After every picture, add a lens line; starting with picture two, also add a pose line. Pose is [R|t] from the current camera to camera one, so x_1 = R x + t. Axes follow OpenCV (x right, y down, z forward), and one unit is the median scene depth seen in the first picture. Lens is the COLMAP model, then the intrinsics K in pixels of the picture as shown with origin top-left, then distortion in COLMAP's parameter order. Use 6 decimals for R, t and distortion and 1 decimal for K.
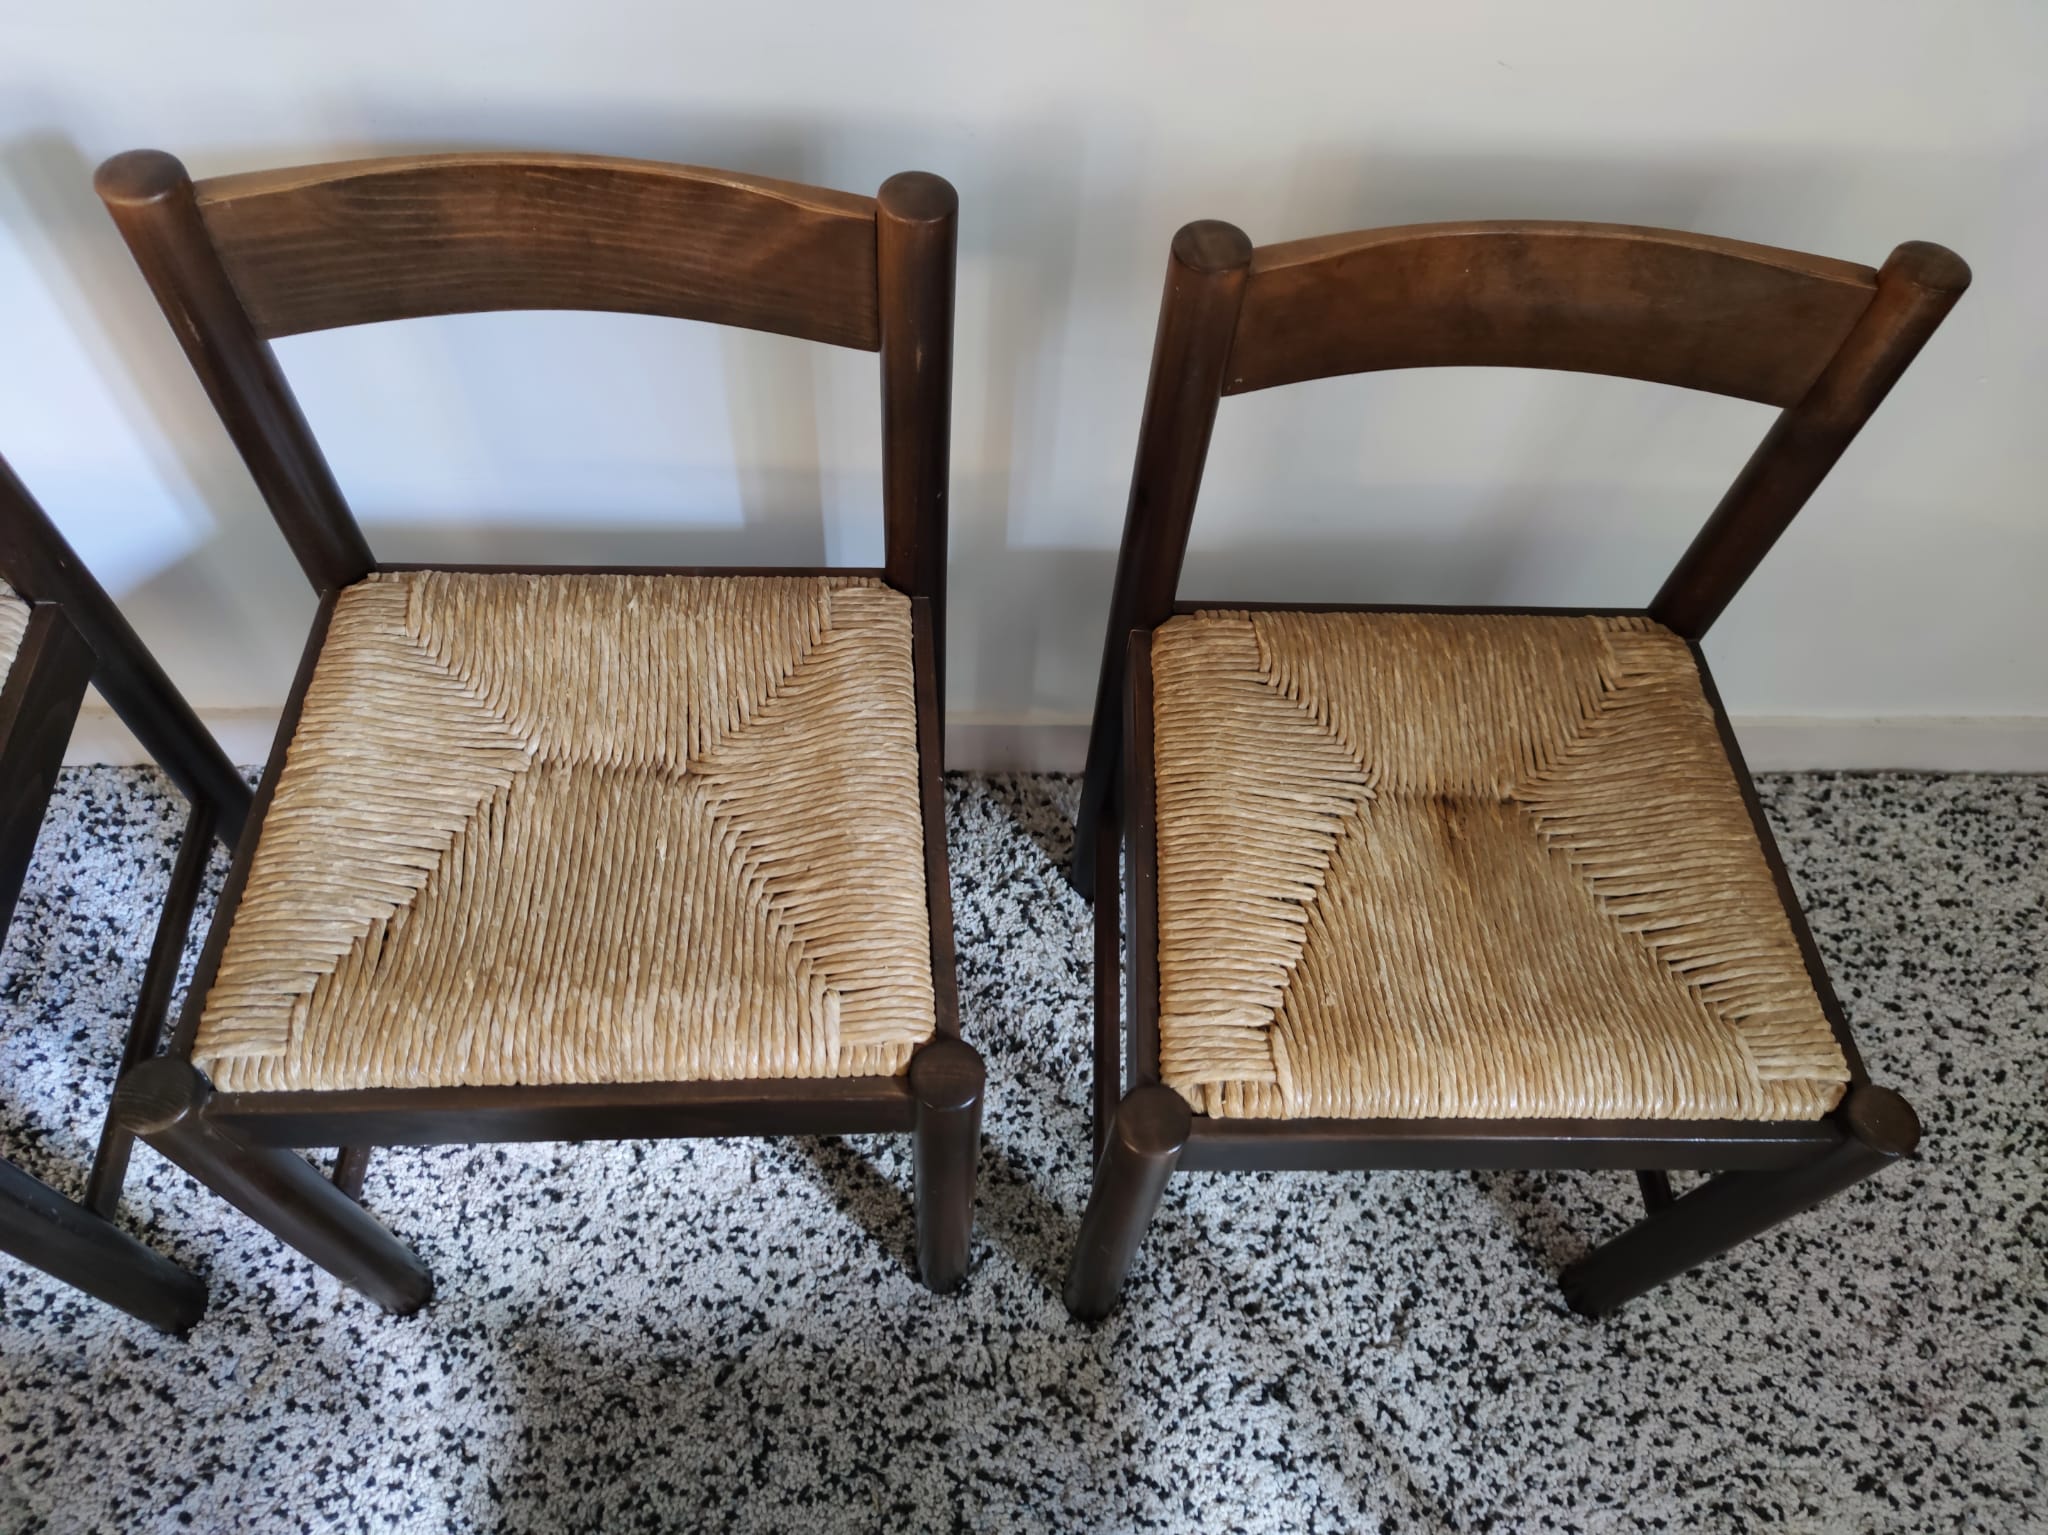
lens RADIAL K [[1465.4, 0, 1033.8], [0, 1465.4, 776.5], [0, 0, 1]] dist [0.049517, -0.044673]
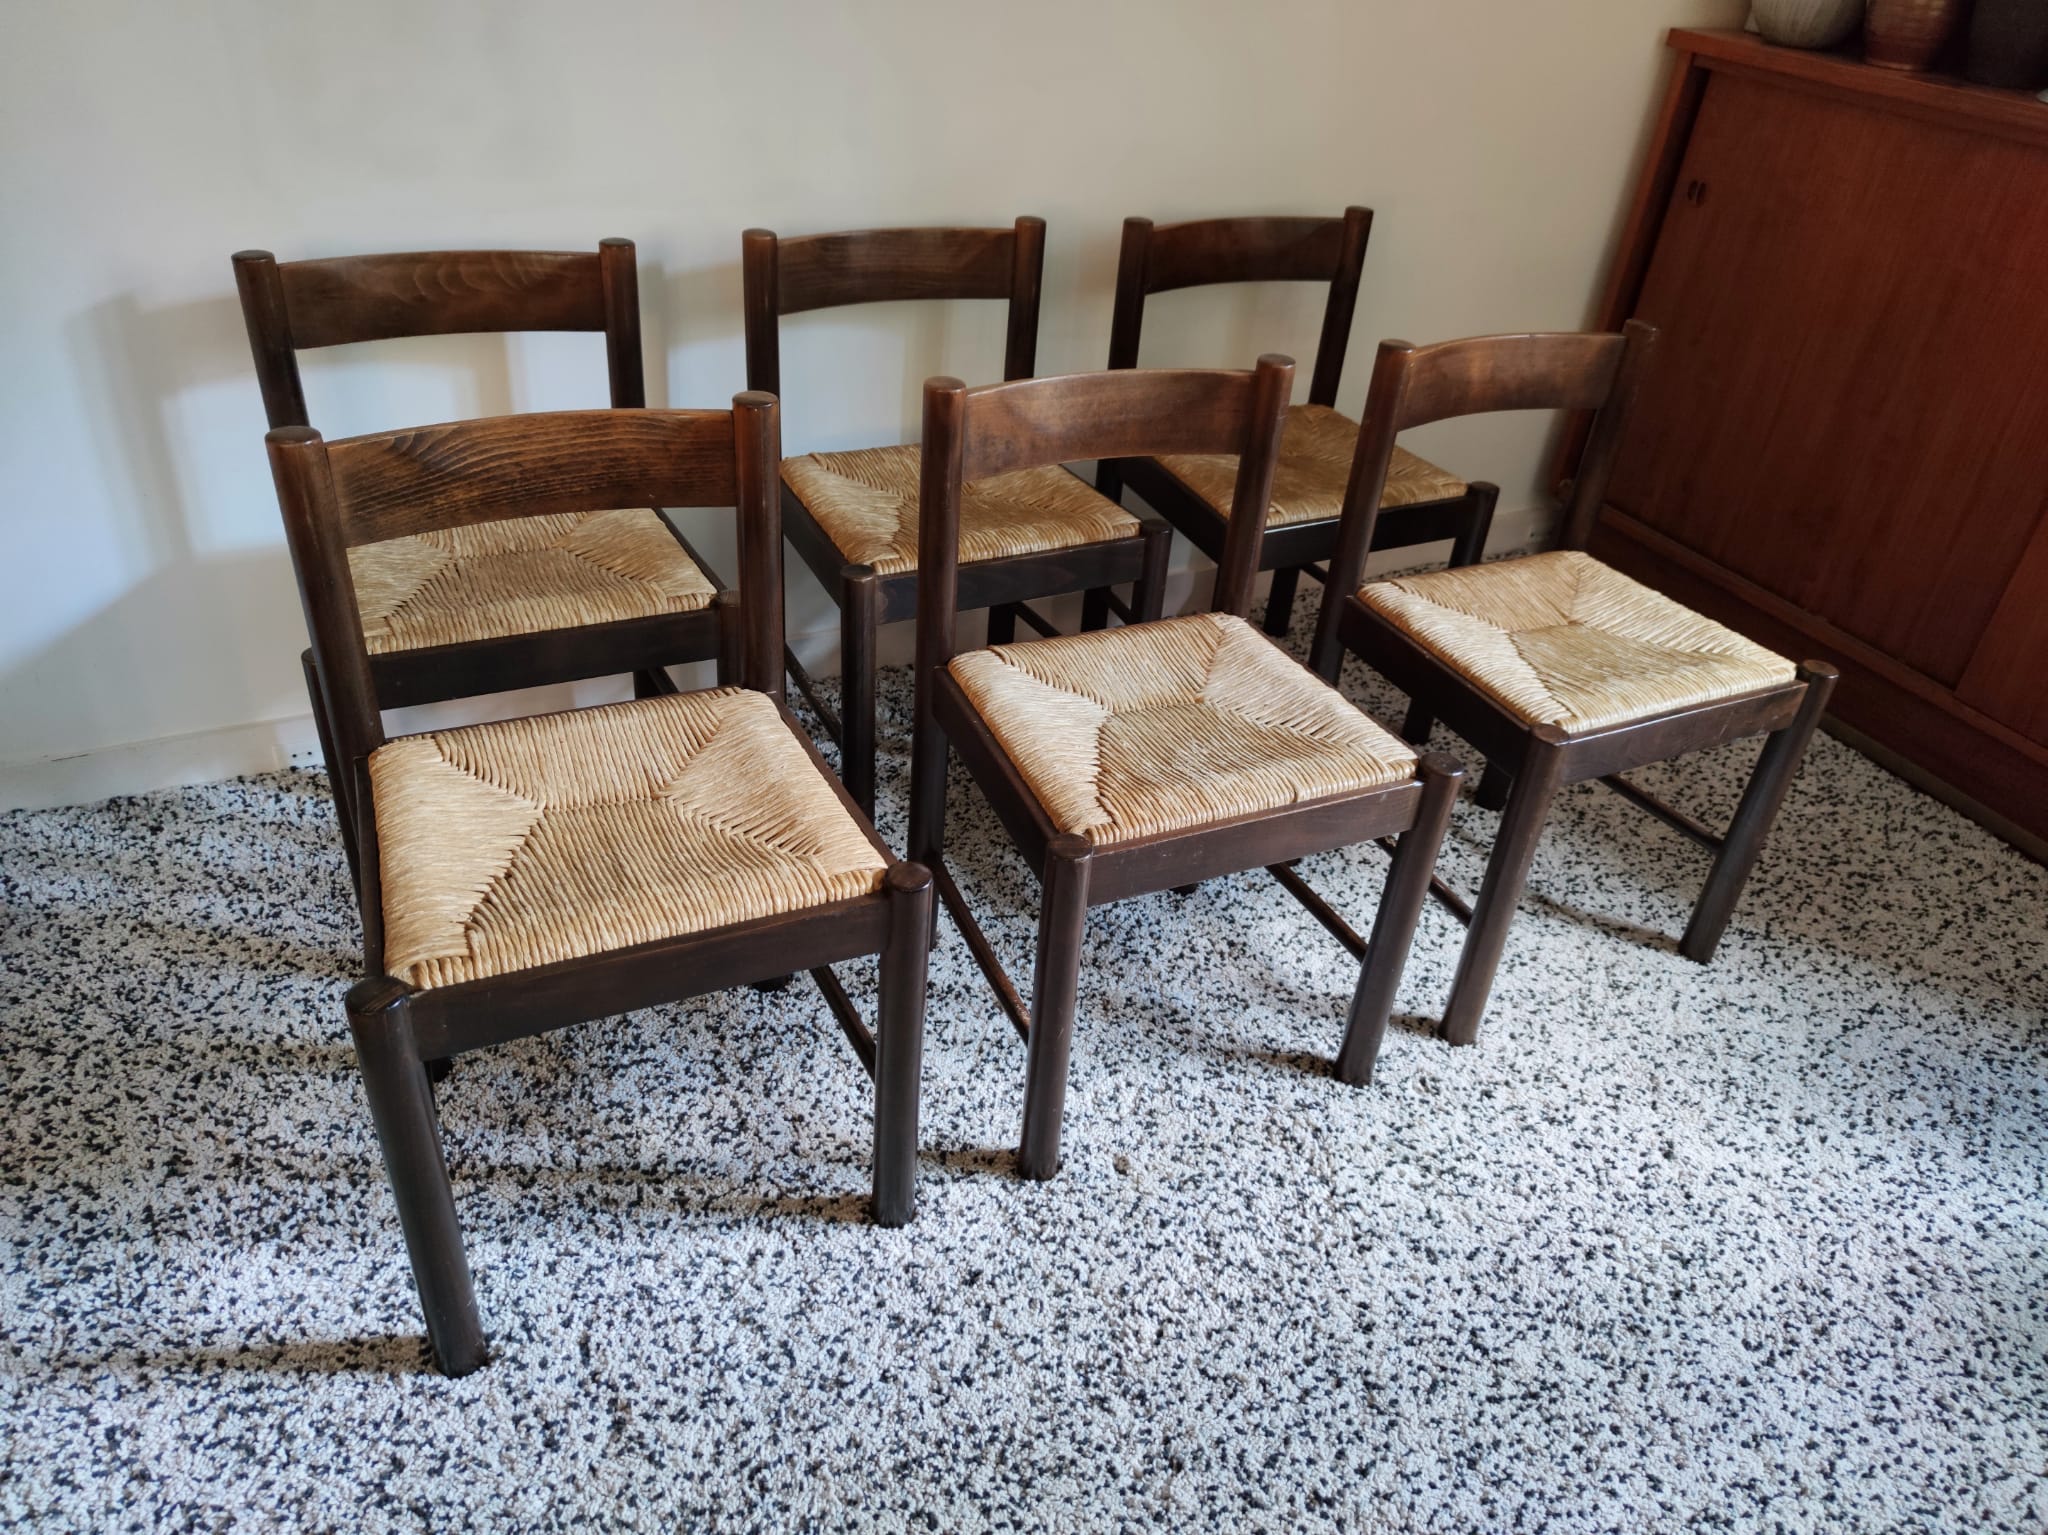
lens RADIAL K [[1465.4, 0, 1032.9], [0, 1465.4, 762.1], [0, 0, 1]] dist [0.049517, -0.044673]
pose [[0.903584, -0.231376, 0.360557, -0.847577], [0.353570, 0.878003, -0.322644, 0.883875], [-0.241918, 0.419018, 0.875157, -0.605346]]
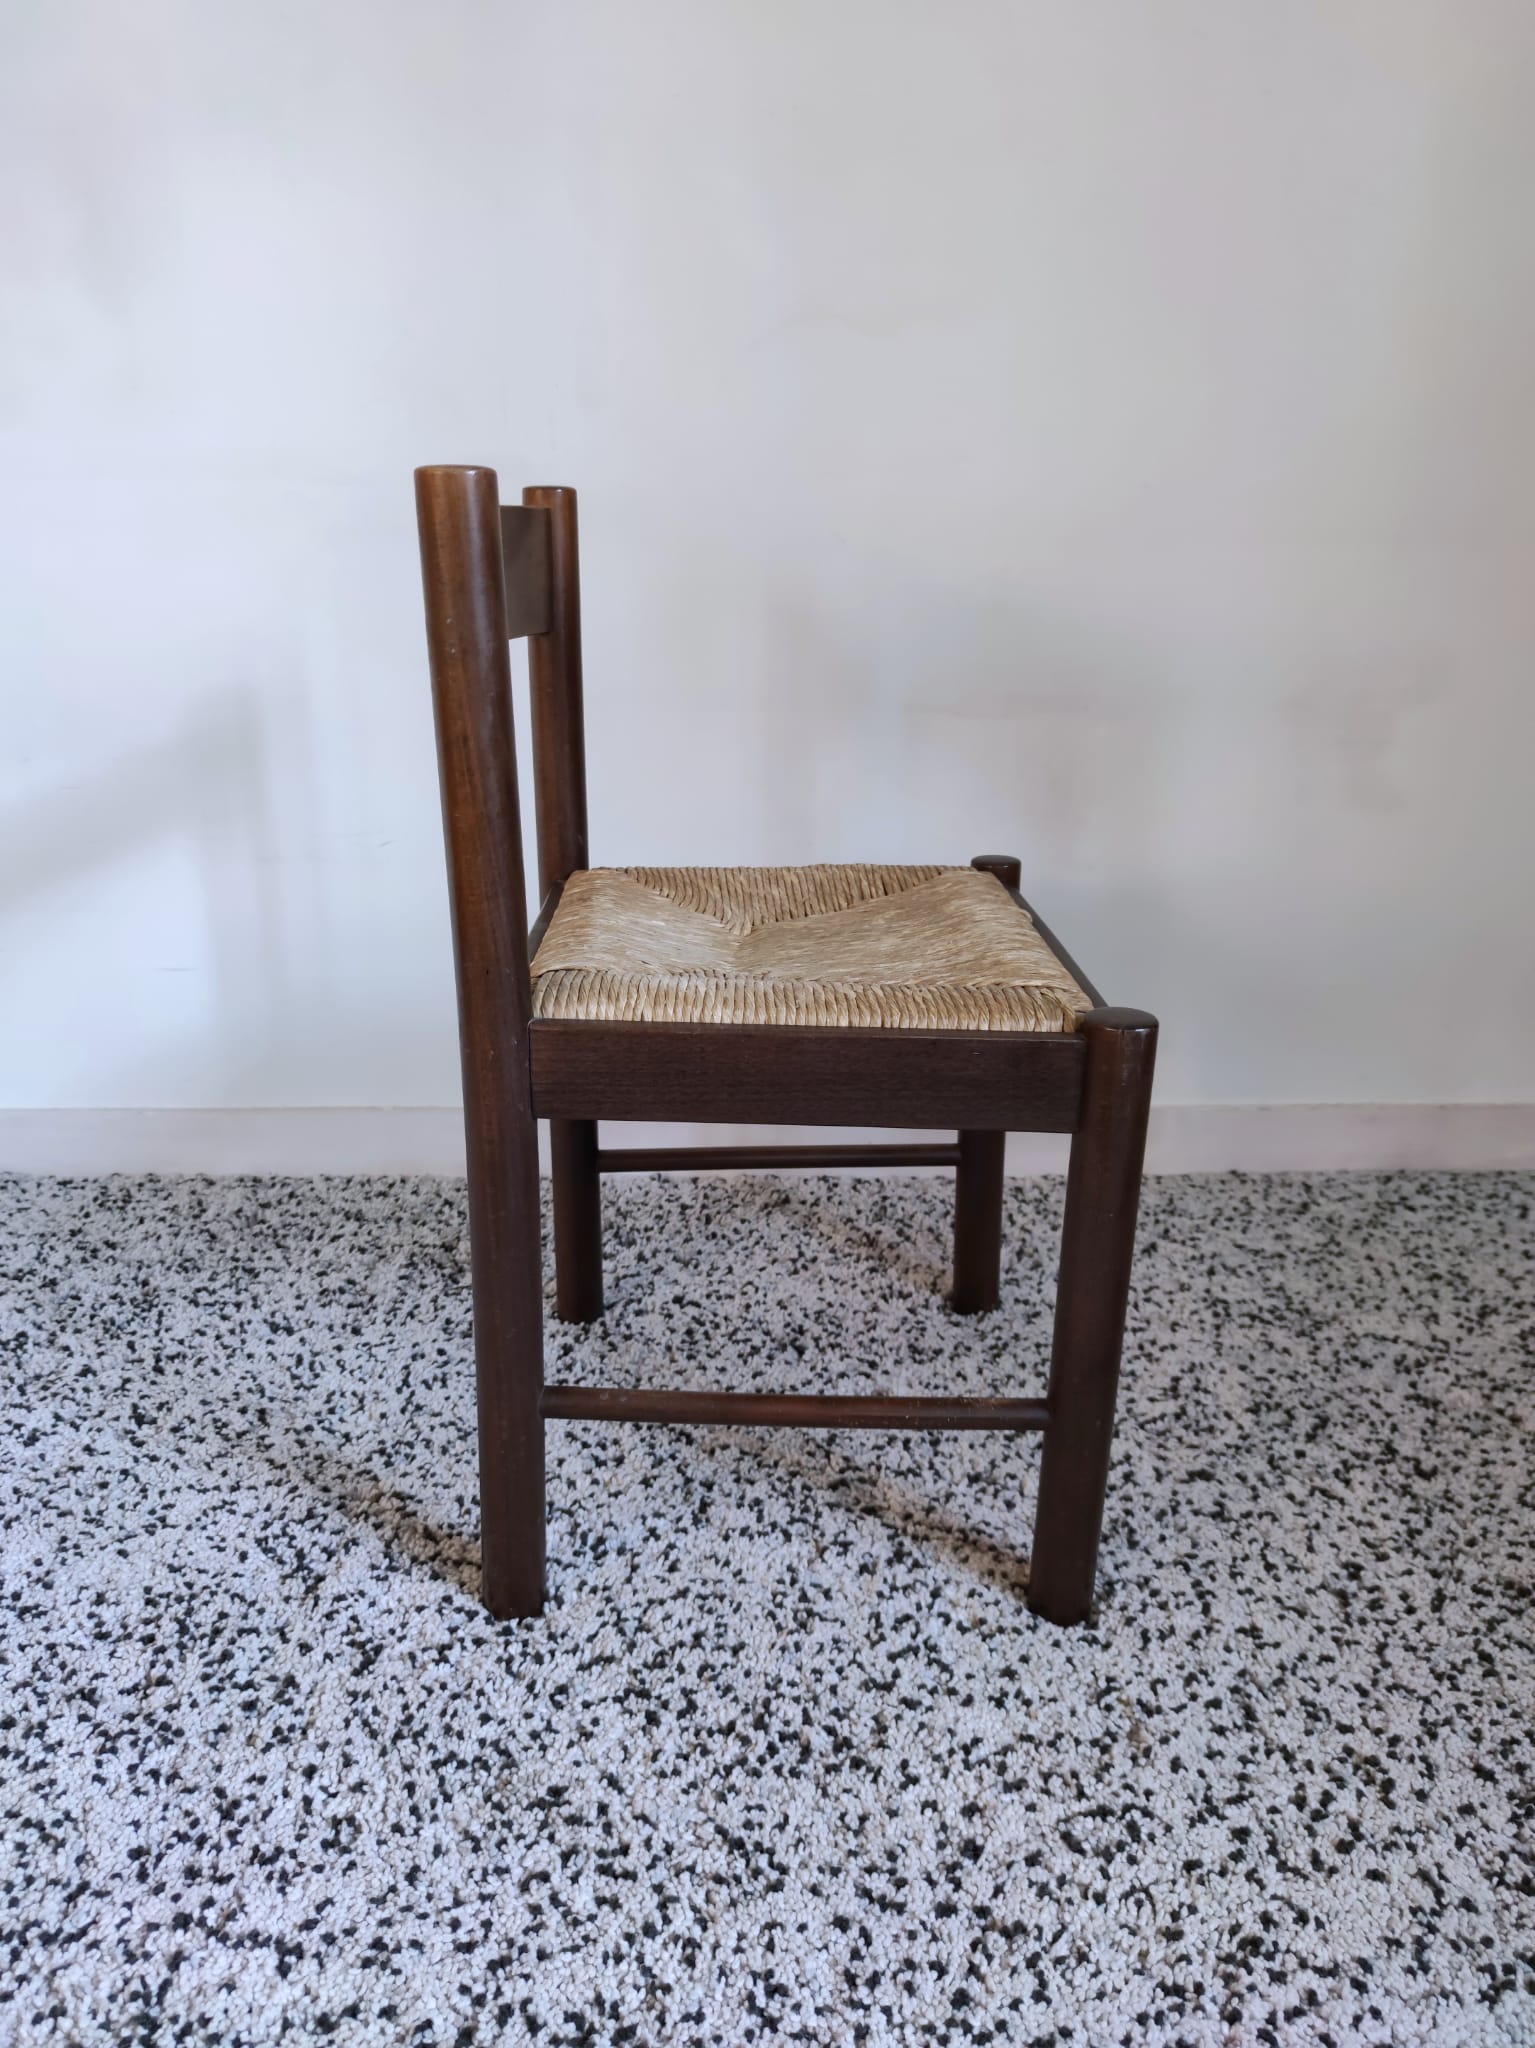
lens RADIAL K [[1465.4, 0, 772.3], [0, 1465.4, 1038.6], [0, 0, 1]] dist [0.049517, -0.044673]
pose [[0.998700, -0.050588, -0.006309, -0.107201], [0.035575, 0.780205, -0.624511, 0.813273], [0.036515, 0.623474, 0.780991, 0.025866]]
